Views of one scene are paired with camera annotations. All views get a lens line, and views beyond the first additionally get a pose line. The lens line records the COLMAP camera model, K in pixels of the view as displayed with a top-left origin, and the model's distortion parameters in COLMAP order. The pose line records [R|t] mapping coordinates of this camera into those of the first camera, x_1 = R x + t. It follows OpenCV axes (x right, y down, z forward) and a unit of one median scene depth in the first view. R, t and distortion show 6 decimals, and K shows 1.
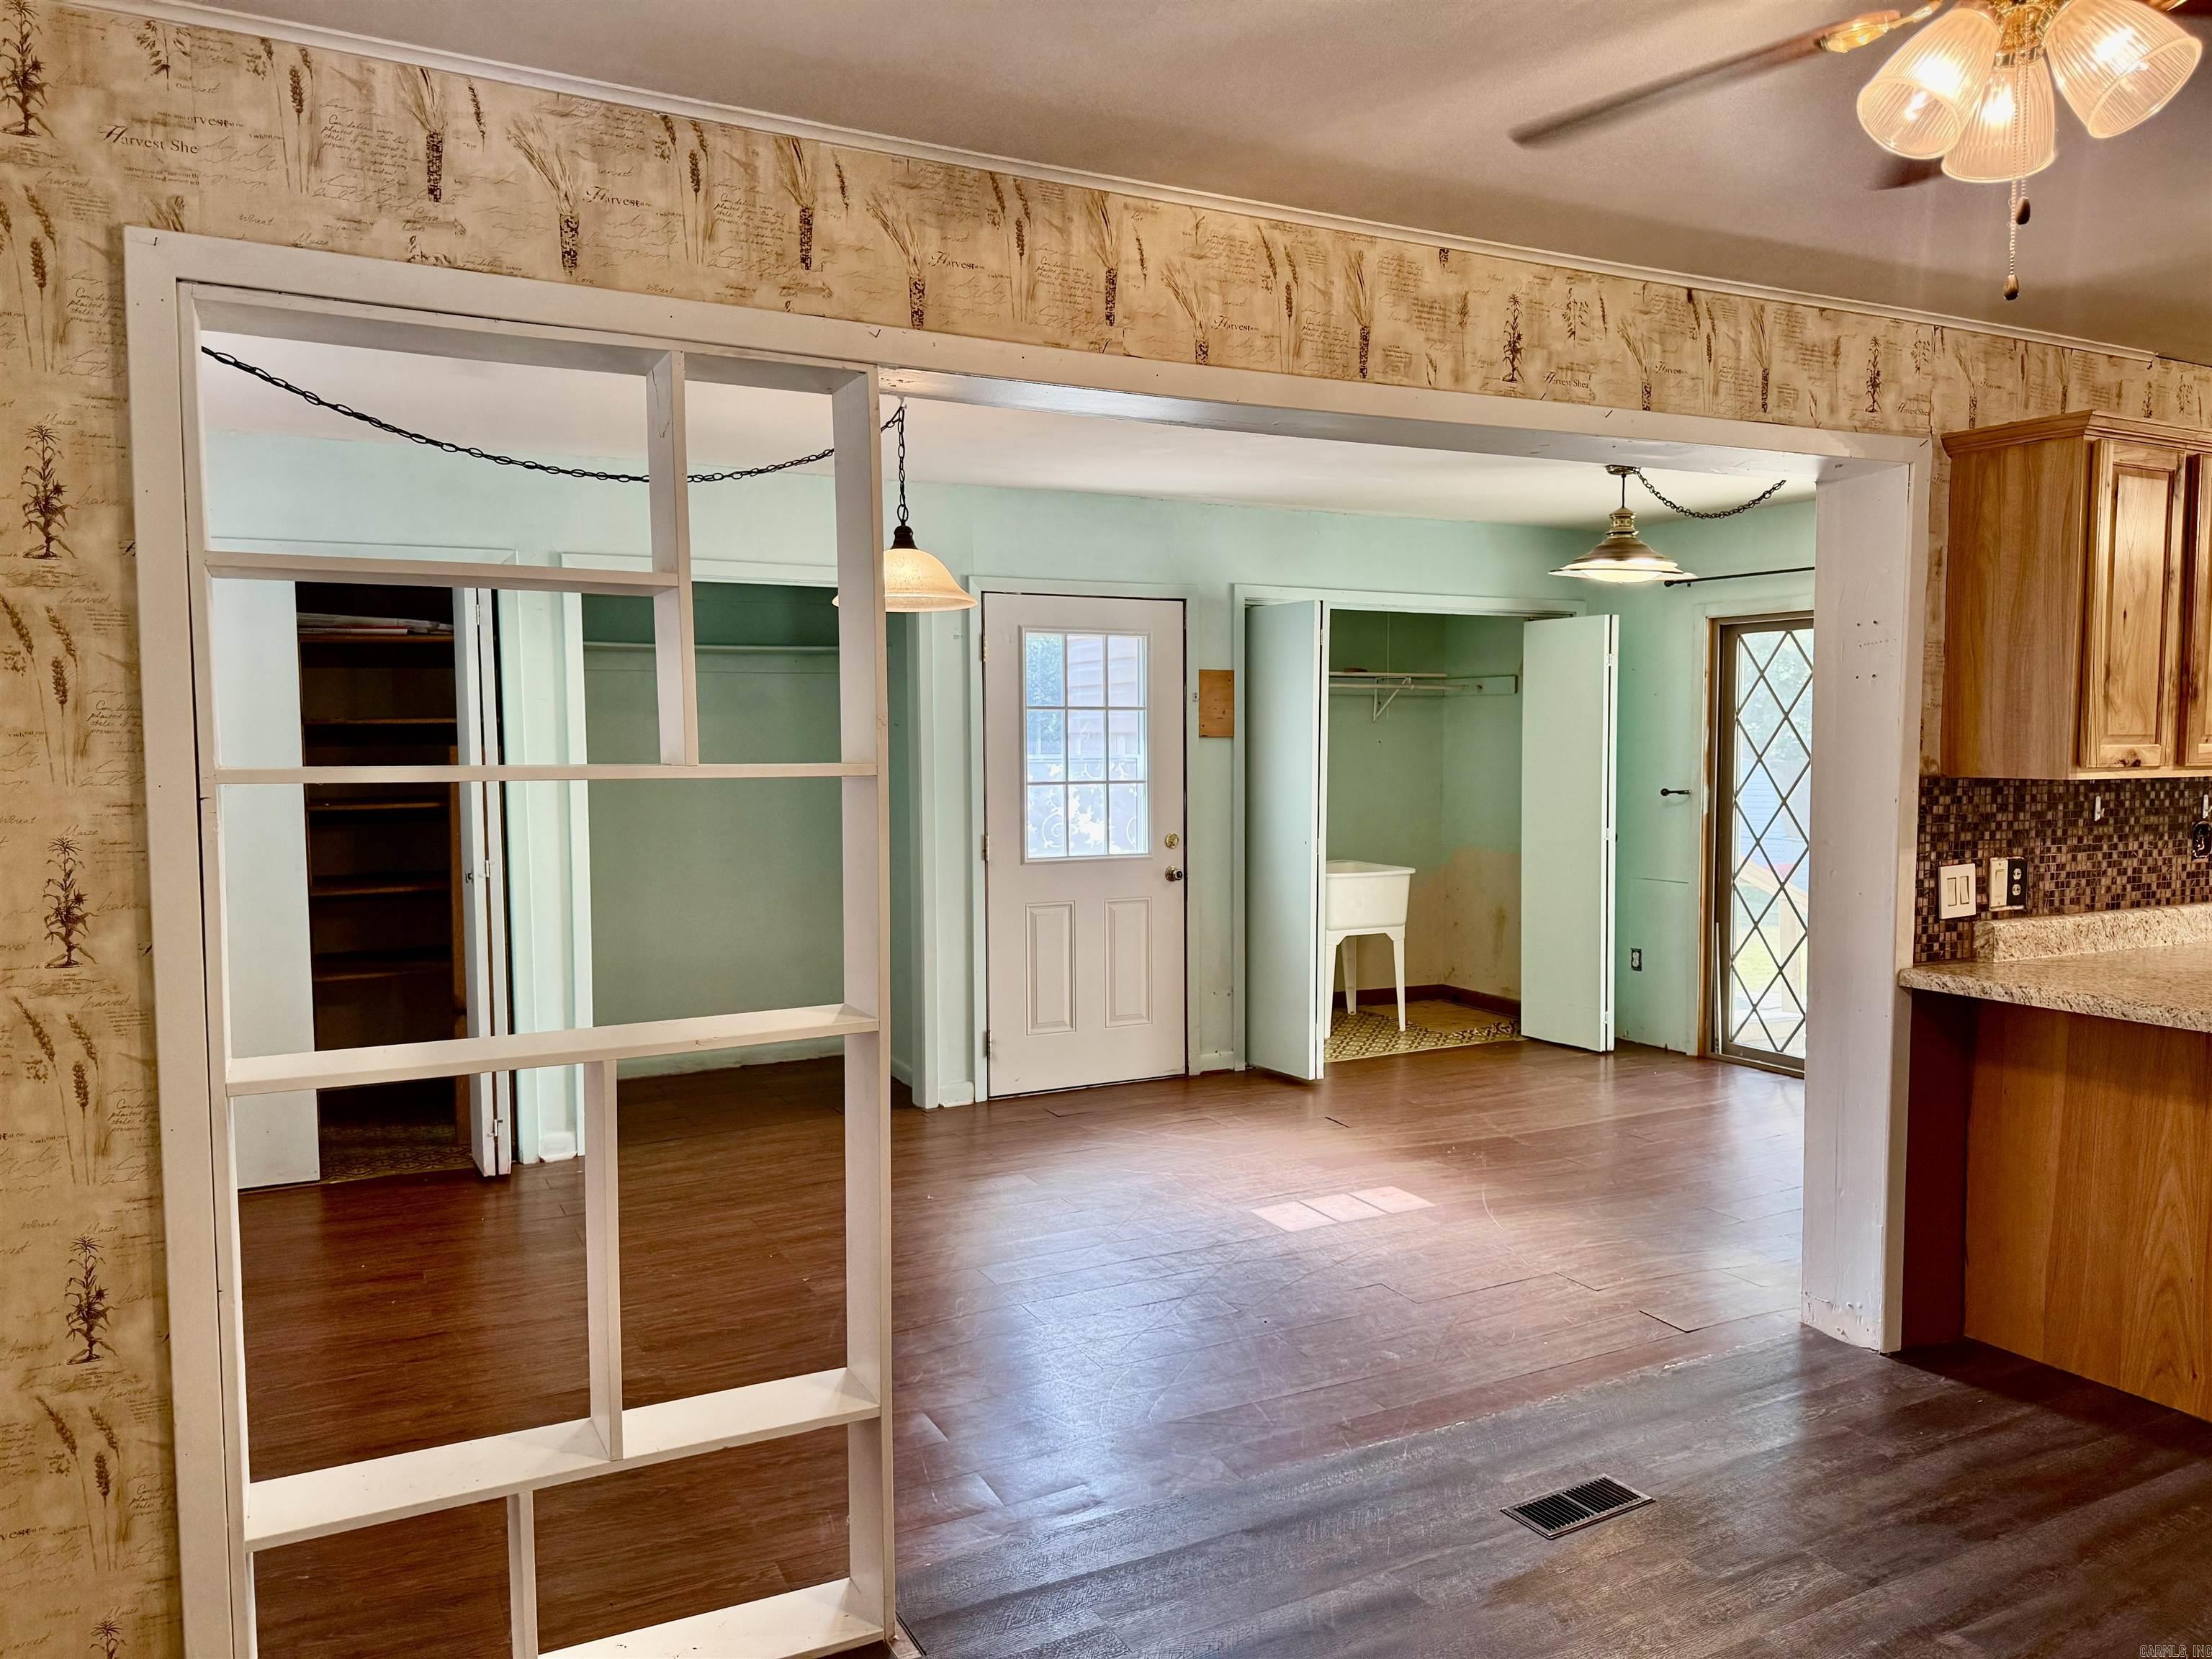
lens RADIAL K [[1565.9, 0, 1124.4], [0, 1565.9, 840.3], [0, 0, 1]] dist [0.085015, -0.096804]
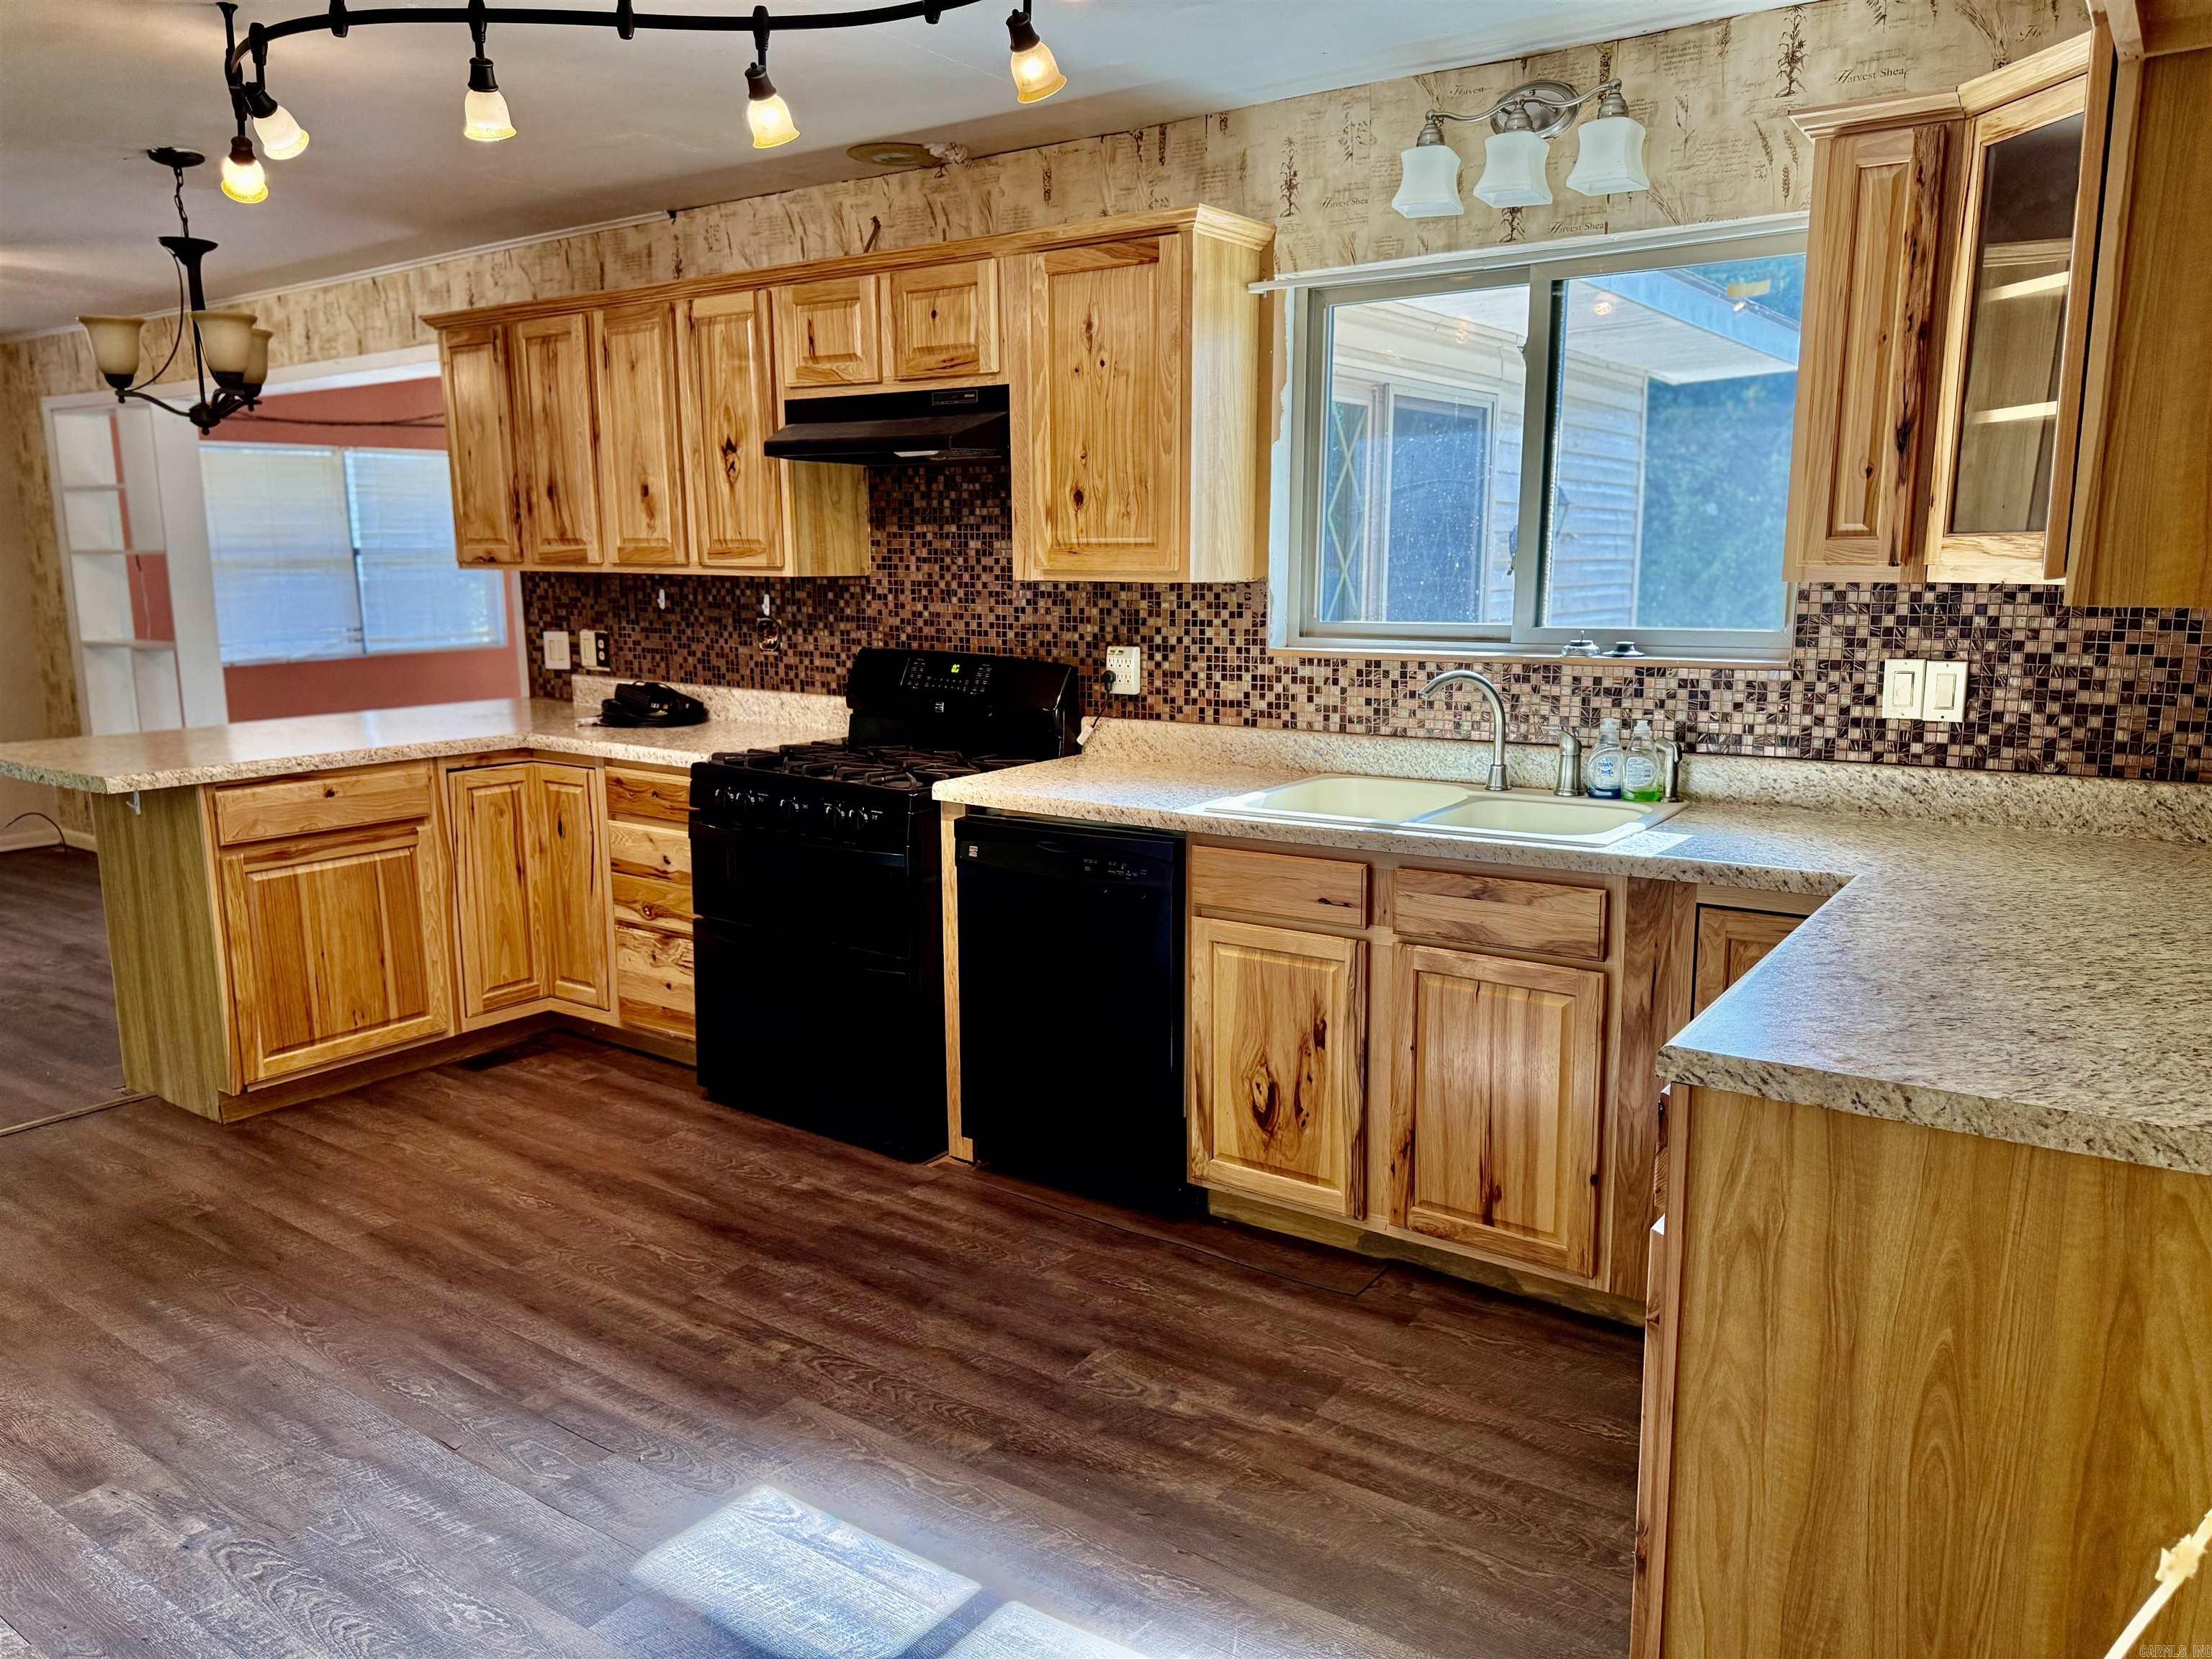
lens RADIAL K [[1565.9, 0, 1108.1], [0, 1565.9, 841.6], [0, 0, 1]] dist [0.085015, -0.096804]
pose [[0.438650, 0.163517, -0.883656, 2.017926], [-0.060939, 0.986455, 0.152289, -0.045184], [0.896589, -0.012952, 0.442673, 0.807332]]
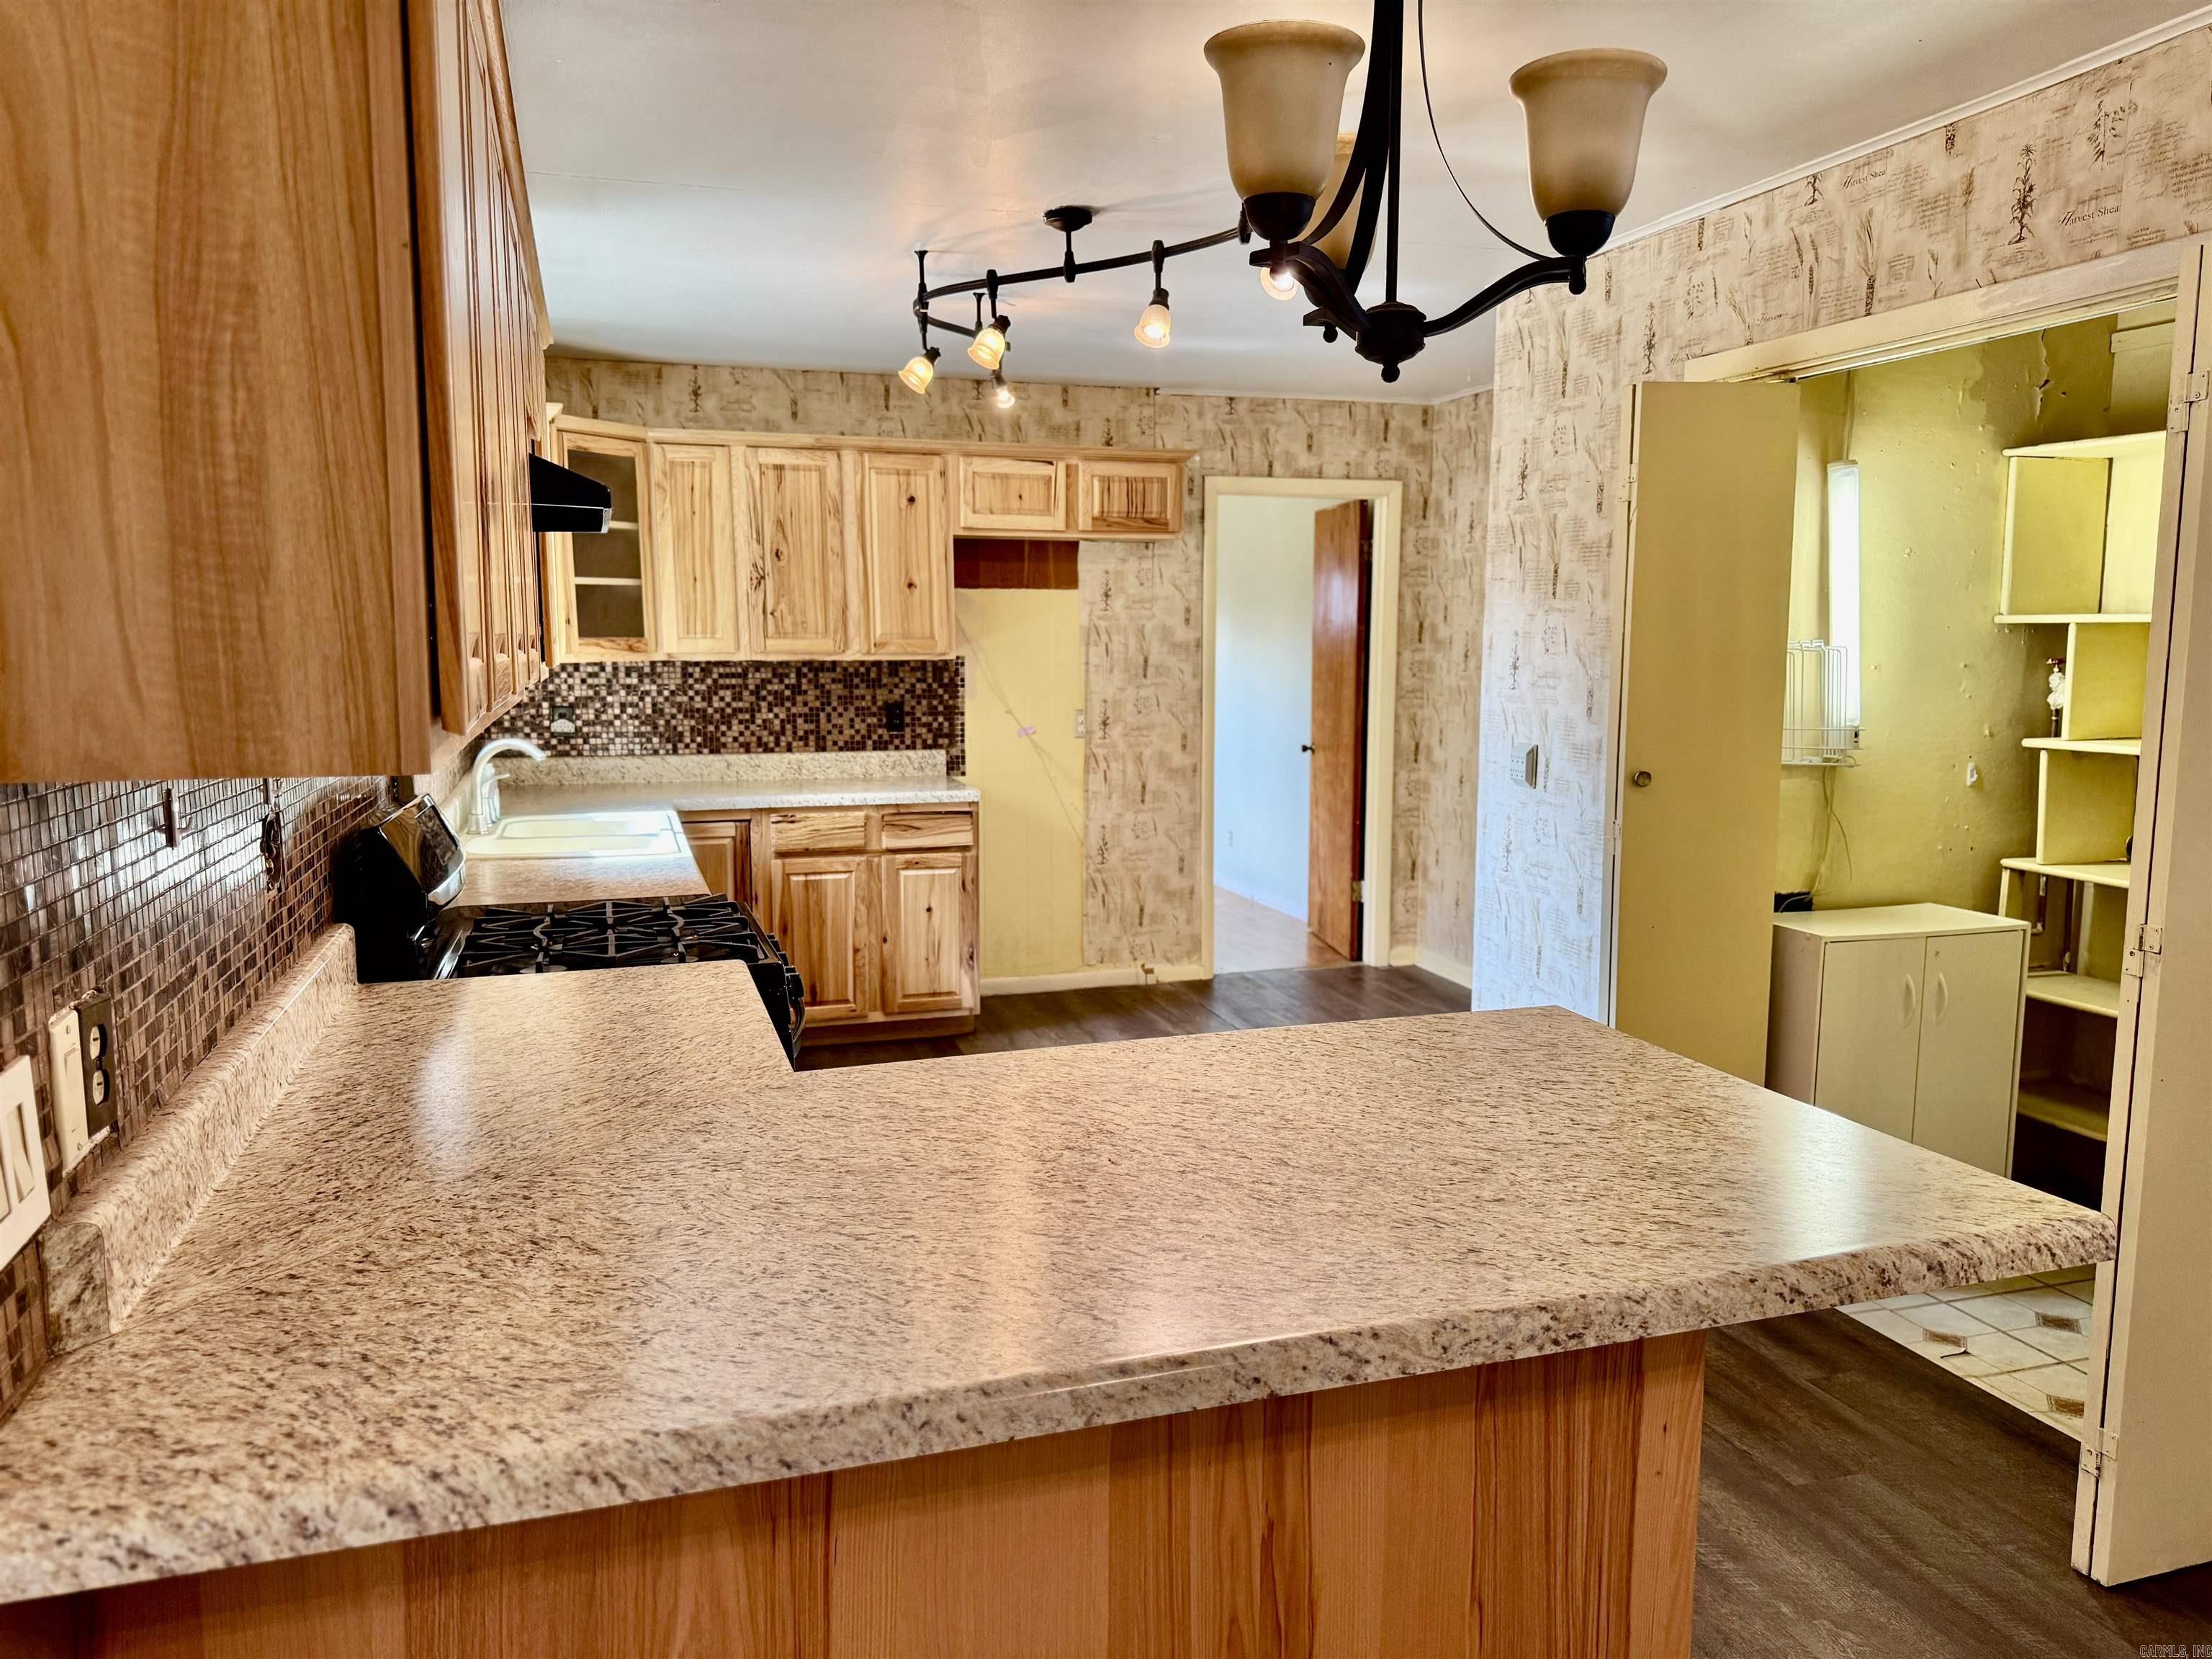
lens RADIAL K [[1565.9, 0, 1121.6], [0, 1565.9, 848.5], [0, 0, 1]] dist [0.085015, -0.096804]
pose [[0.184958, -0.128751, 0.974276, 0.280051], [0.064251, 0.990844, 0.118743, -0.047607], [-0.980644, 0.040635, 0.191537, 0.734682]]
